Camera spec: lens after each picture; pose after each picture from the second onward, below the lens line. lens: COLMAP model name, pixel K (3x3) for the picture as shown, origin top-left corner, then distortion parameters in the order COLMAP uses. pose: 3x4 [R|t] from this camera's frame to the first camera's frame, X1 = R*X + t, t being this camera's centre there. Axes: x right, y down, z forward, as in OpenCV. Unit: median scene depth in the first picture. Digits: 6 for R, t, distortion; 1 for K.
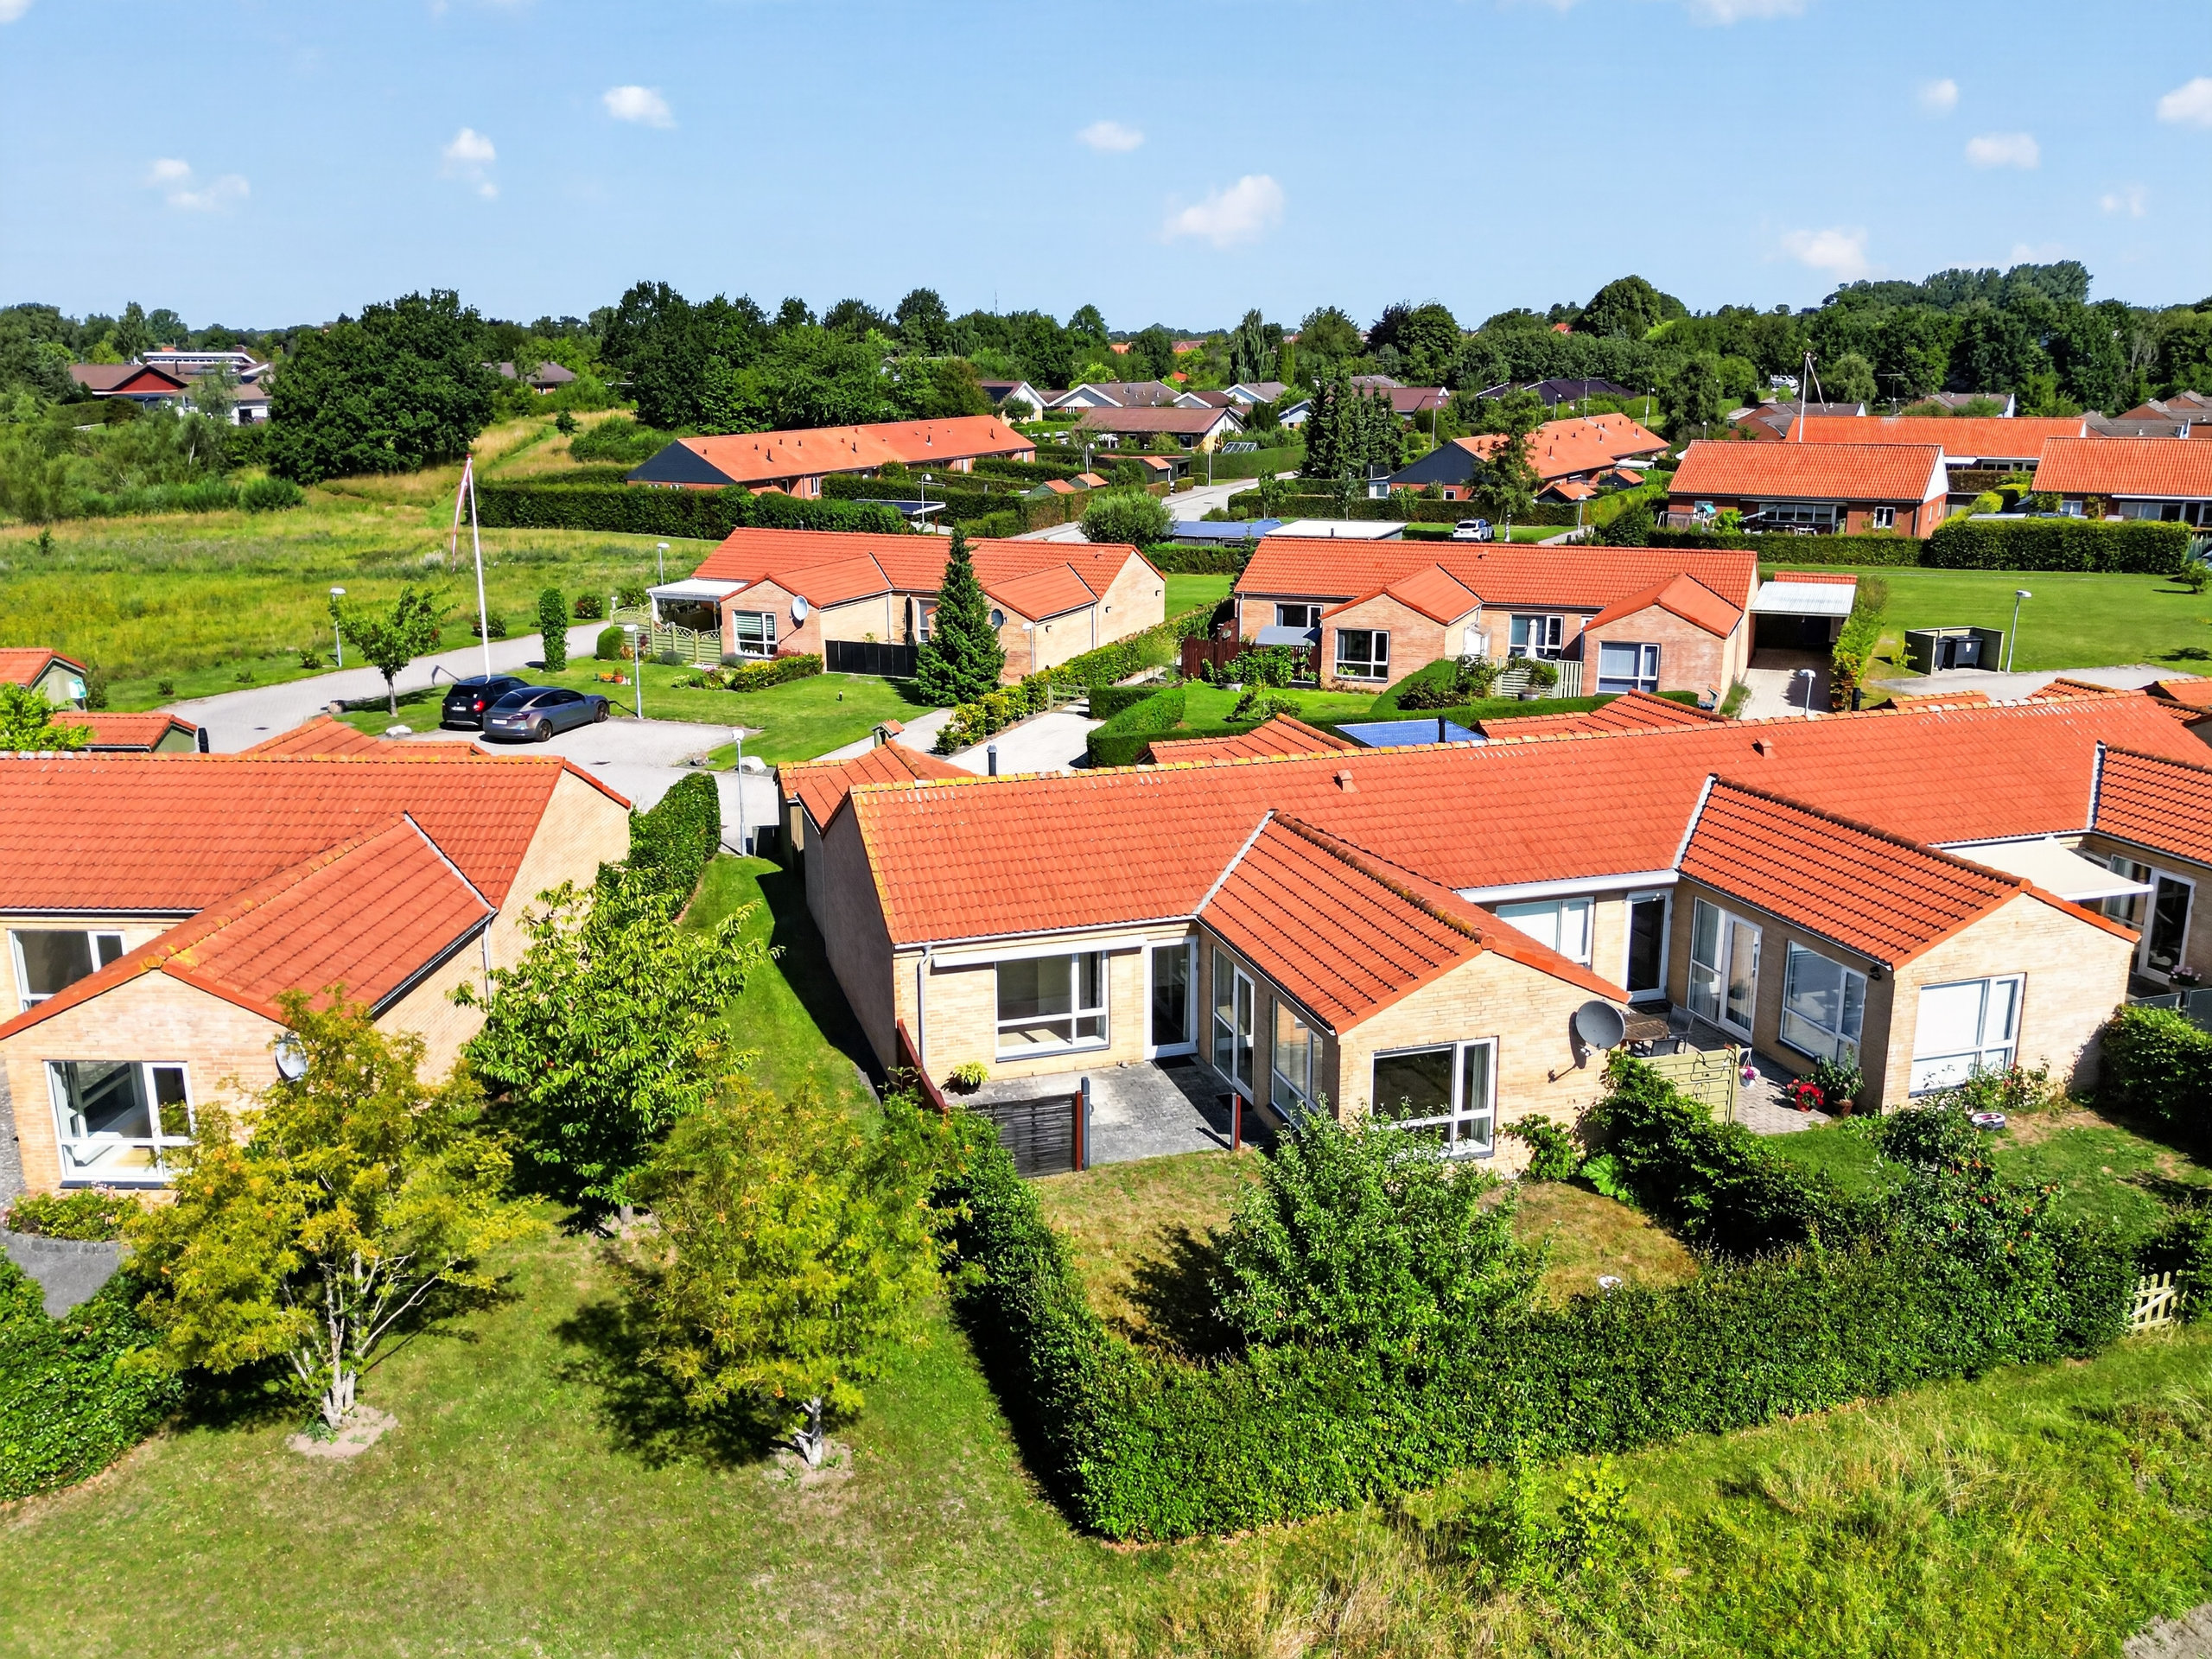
lens RADIAL K [[1742.0, 0, 1106.0], [0, 1742.0, 829.5], [0, 0, 1]] dist [0.095234, -0.238229]
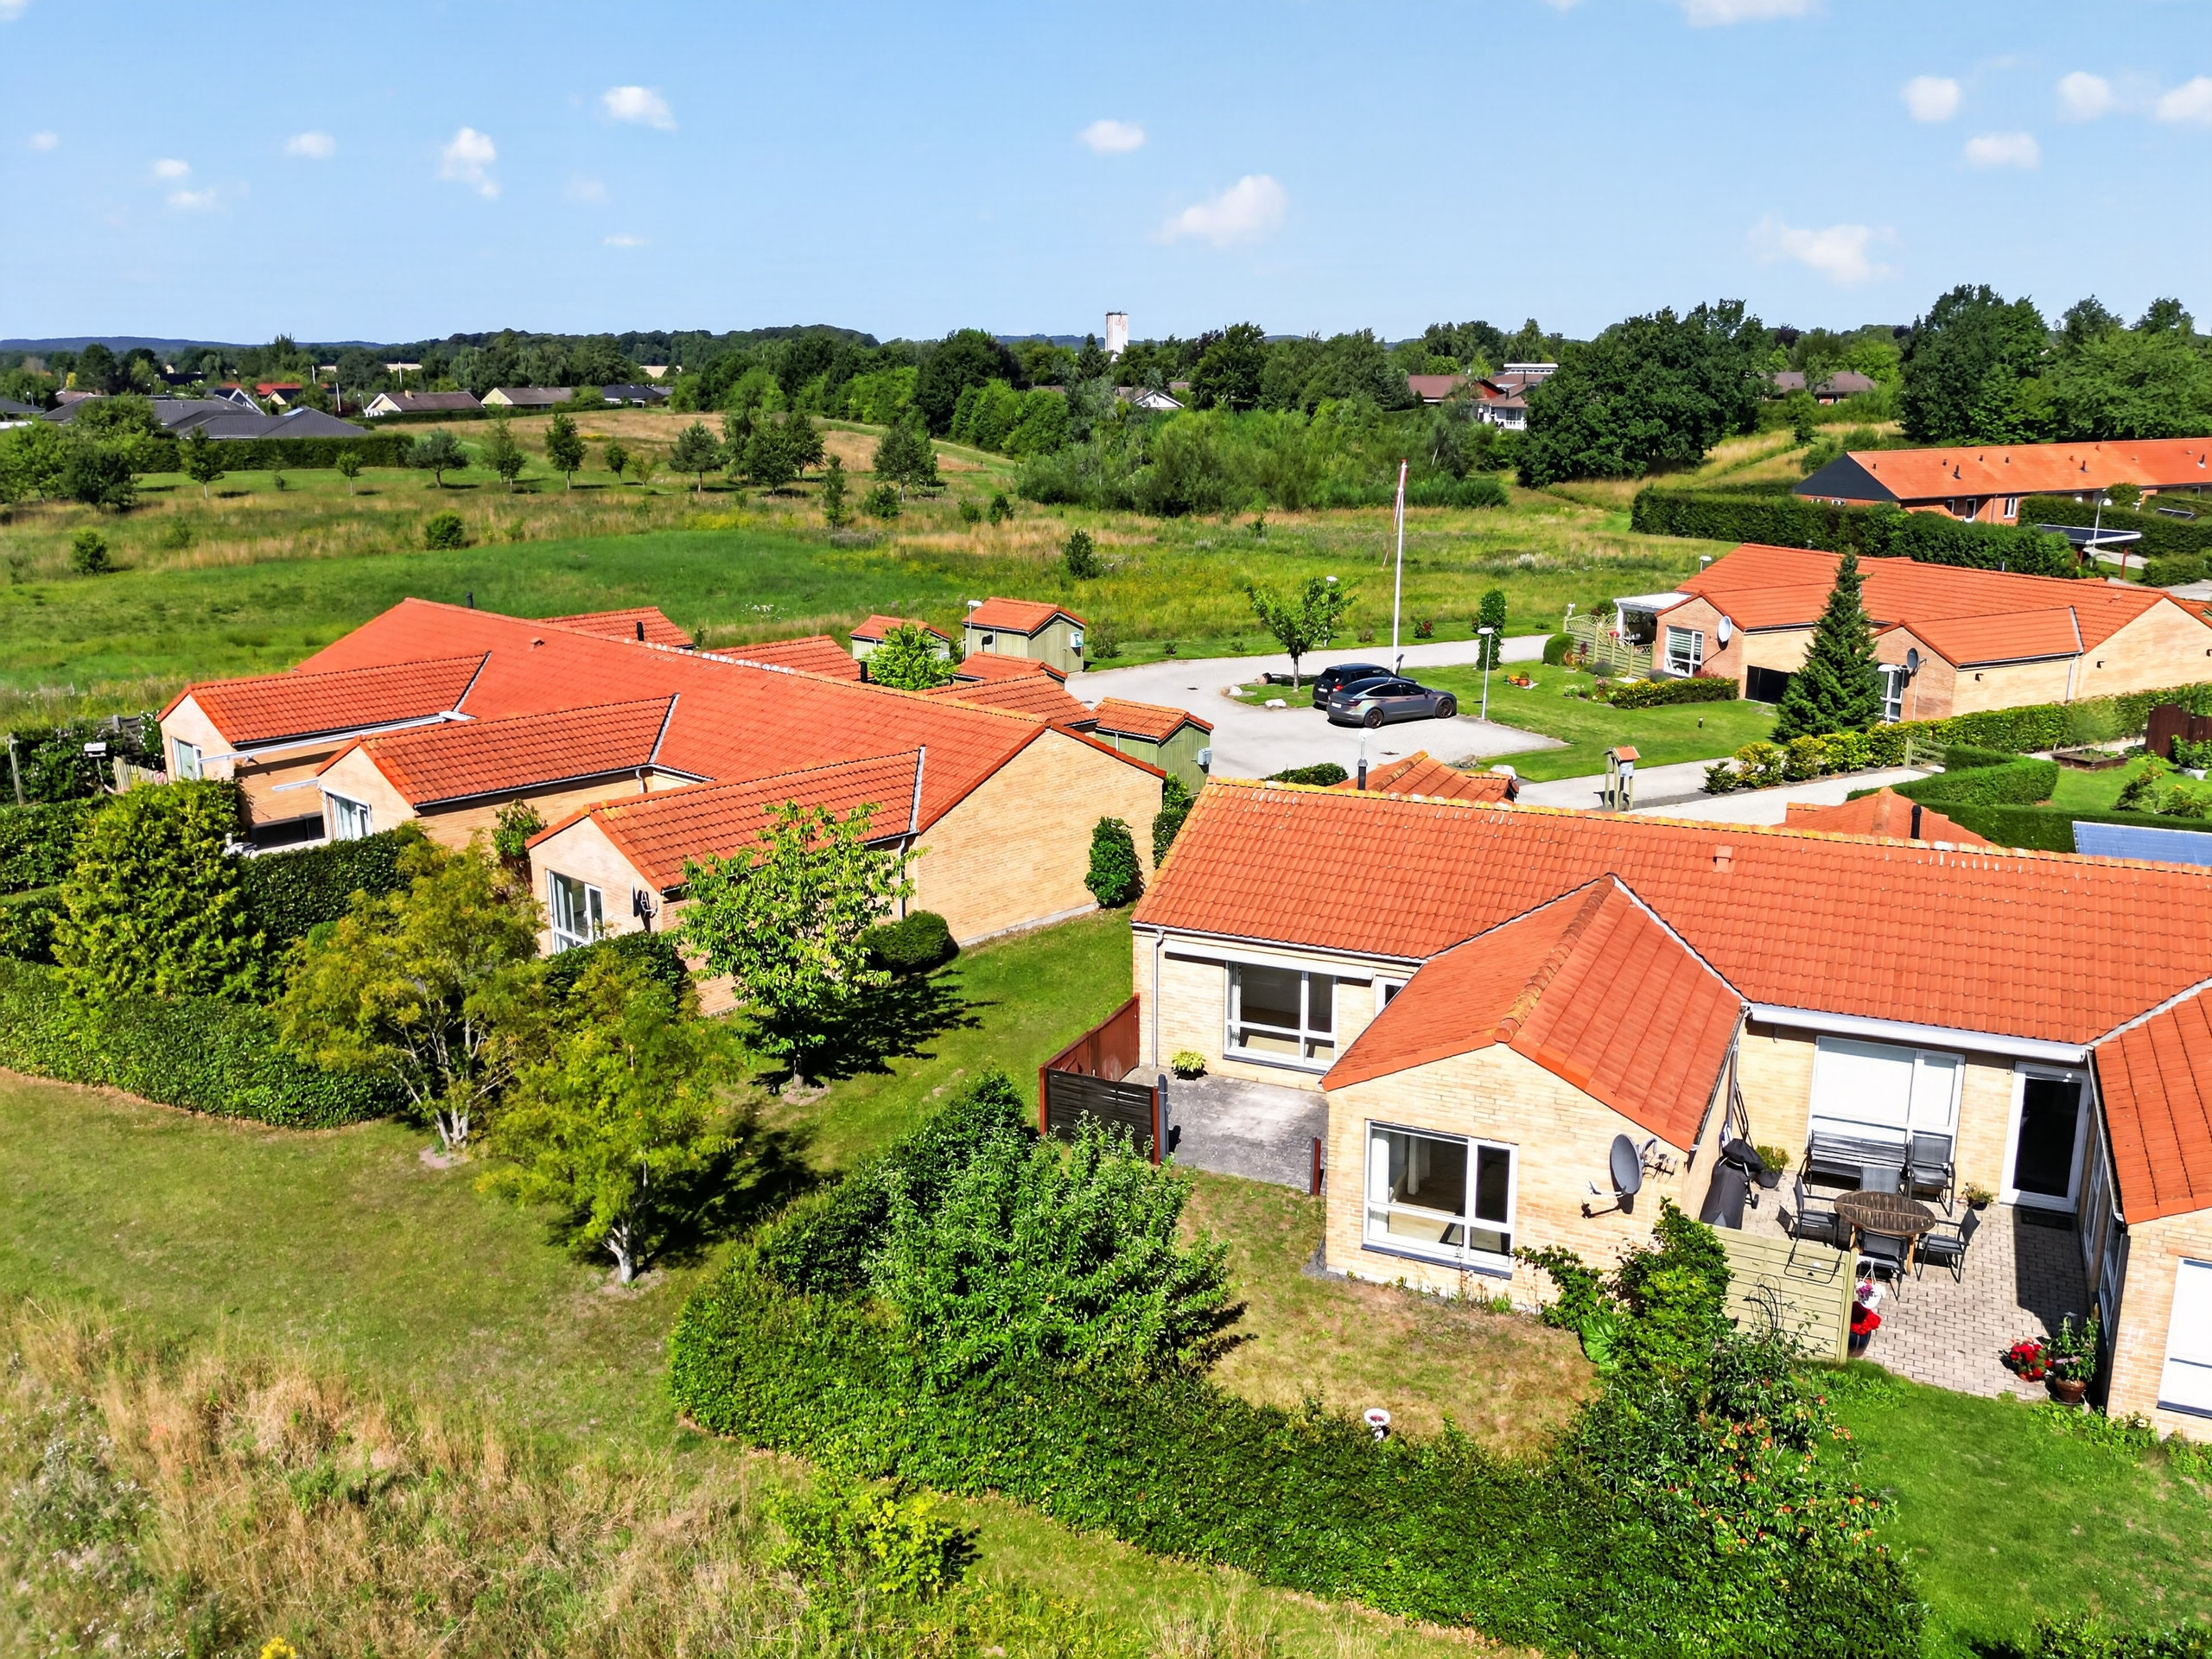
lens RADIAL K [[1773.4, 0, 1104.8], [0, 1773.4, 866.6], [0, 0, 1]] dist [-0.041630, -0.004828]
pose [[0.731691, 0.173509, -0.659183, 0.161509], [-0.163352, 0.983515, 0.077559, -0.013686], [0.661773, 0.050930, 0.747972, 0.050220]]
